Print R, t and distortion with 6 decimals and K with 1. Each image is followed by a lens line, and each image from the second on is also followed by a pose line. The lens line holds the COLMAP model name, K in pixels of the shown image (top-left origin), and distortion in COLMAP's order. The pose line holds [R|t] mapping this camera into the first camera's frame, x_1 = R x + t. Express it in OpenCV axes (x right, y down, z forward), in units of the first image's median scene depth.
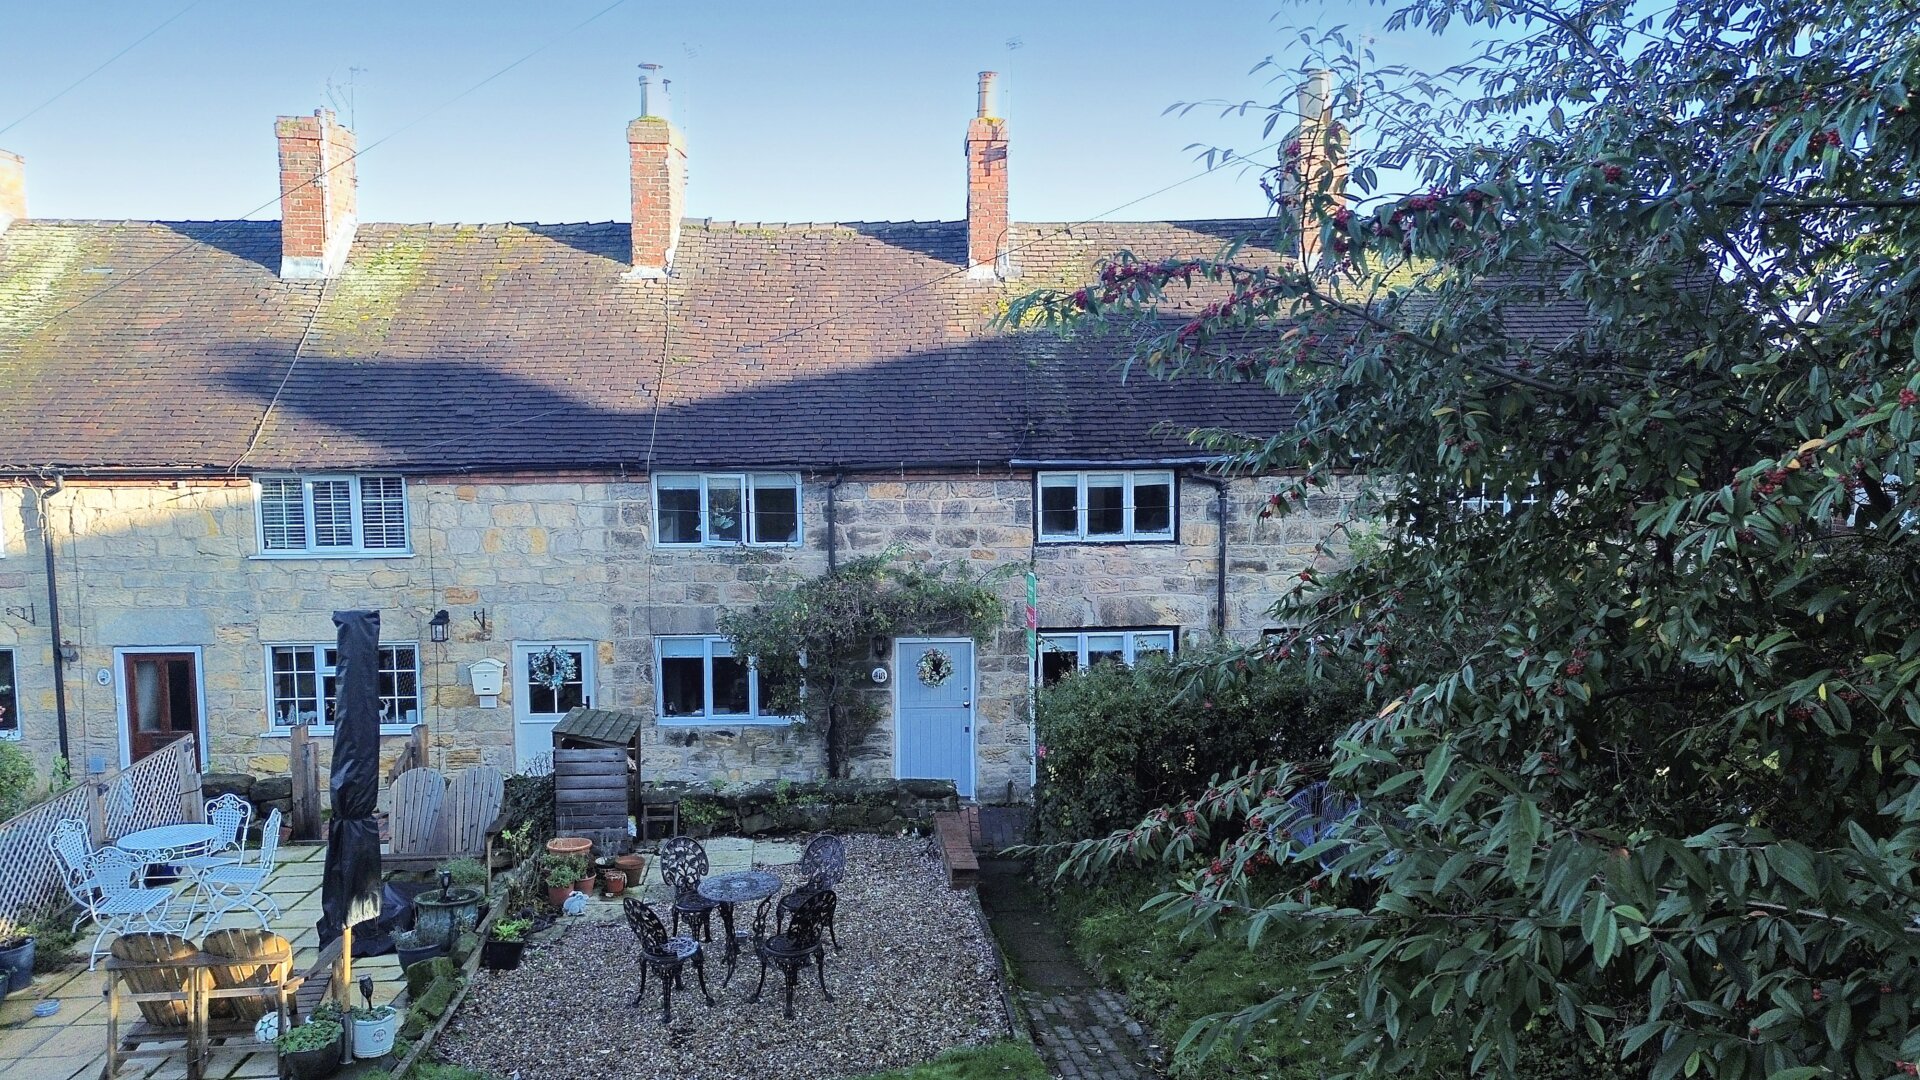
lens RADIAL K [[1235.9, 0, 960.0], [0, 1235.9, 540.0], [0, 0, 1]] dist [0.071575, 0.000019]
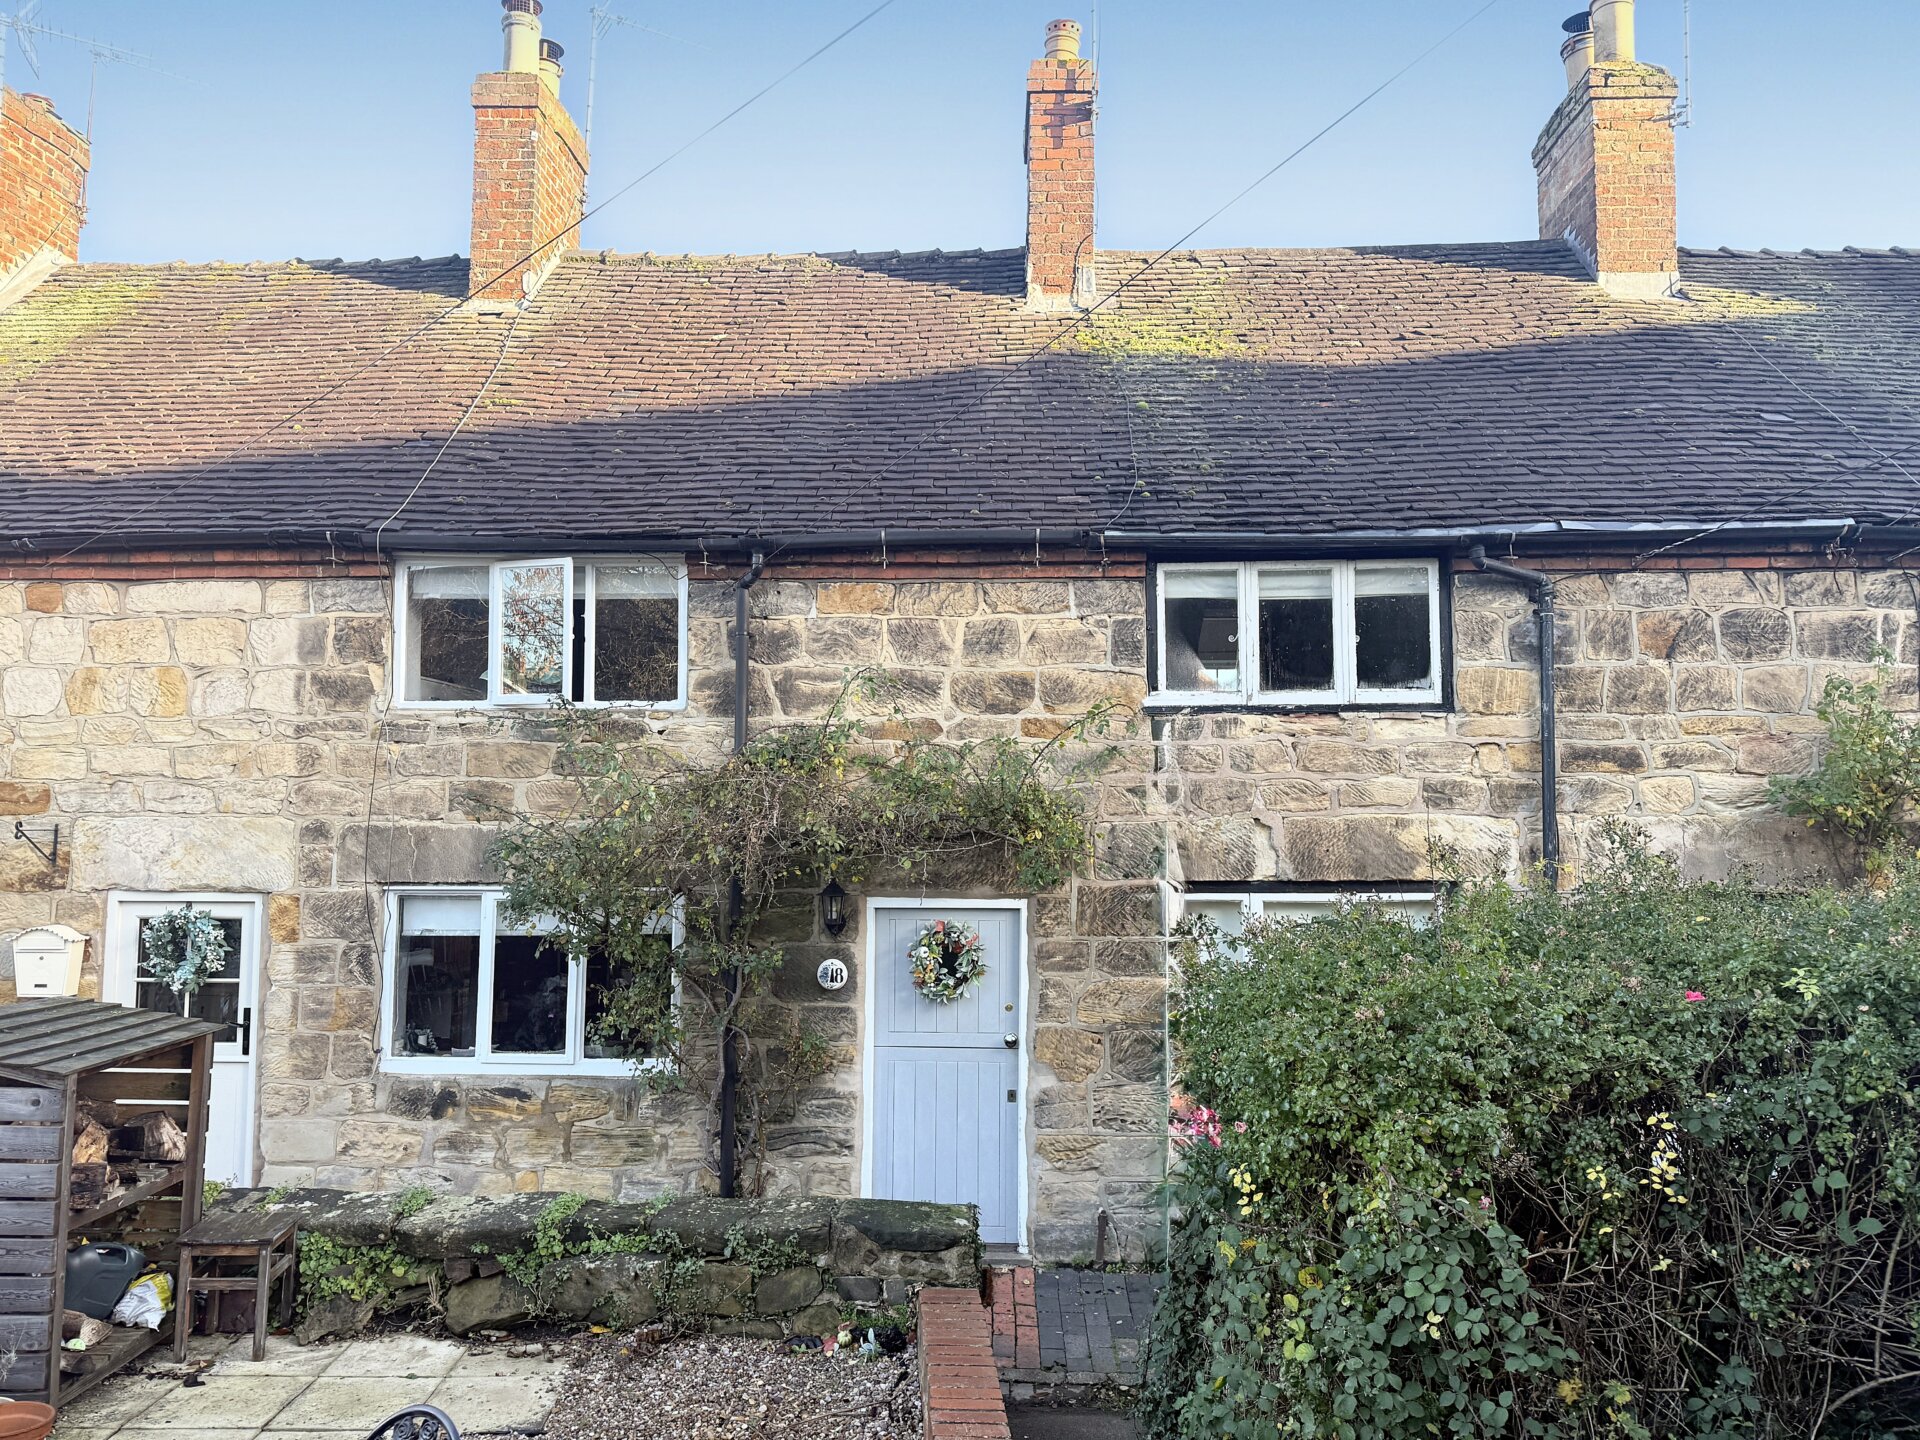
lens RADIAL K [[1328.6, 0, 954.2], [0, 1328.6, 718.8], [0, 0, 1]] dist [0.123572, -0.247117]
pose [[0.998359, 0.006558, -0.056894, 0.012035], [-0.015416, 0.987529, -0.156681, 0.092031], [0.055157, 0.157301, 0.986009, 0.471970]]
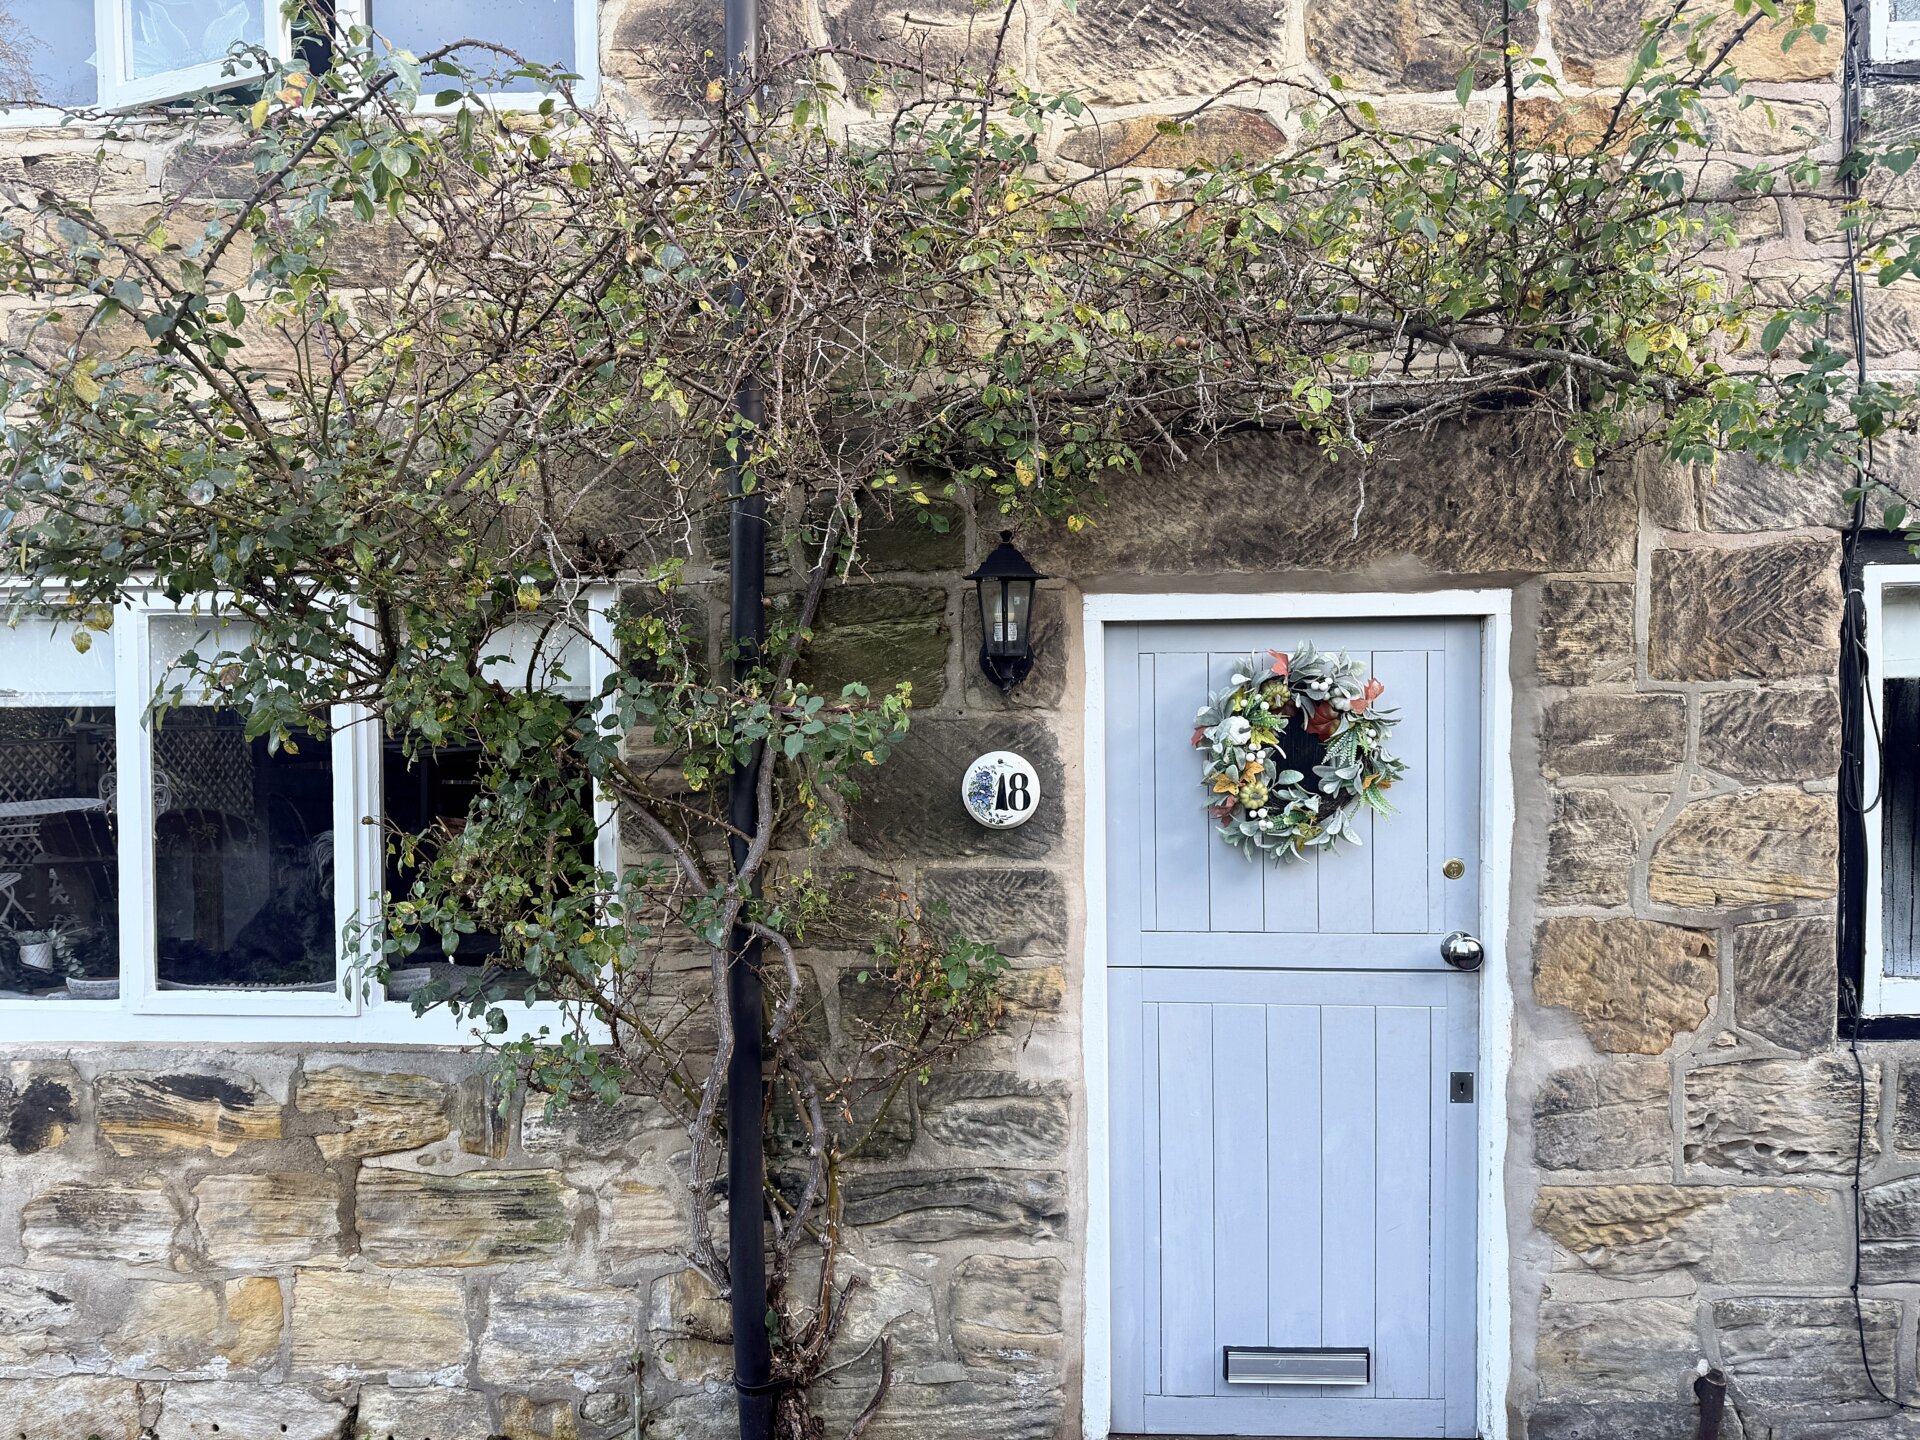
lens RADIAL K [[1339.5, 0, 957.0], [0, 1339.5, 727.9], [0, 0, 1]] dist [0.105576, -0.164420]
pose [[0.998208, -0.001159, -0.059825, -0.059901], [-0.001919, 0.998678, -0.051367, 0.111023], [0.059805, 0.051390, 0.996886, 0.799072]]
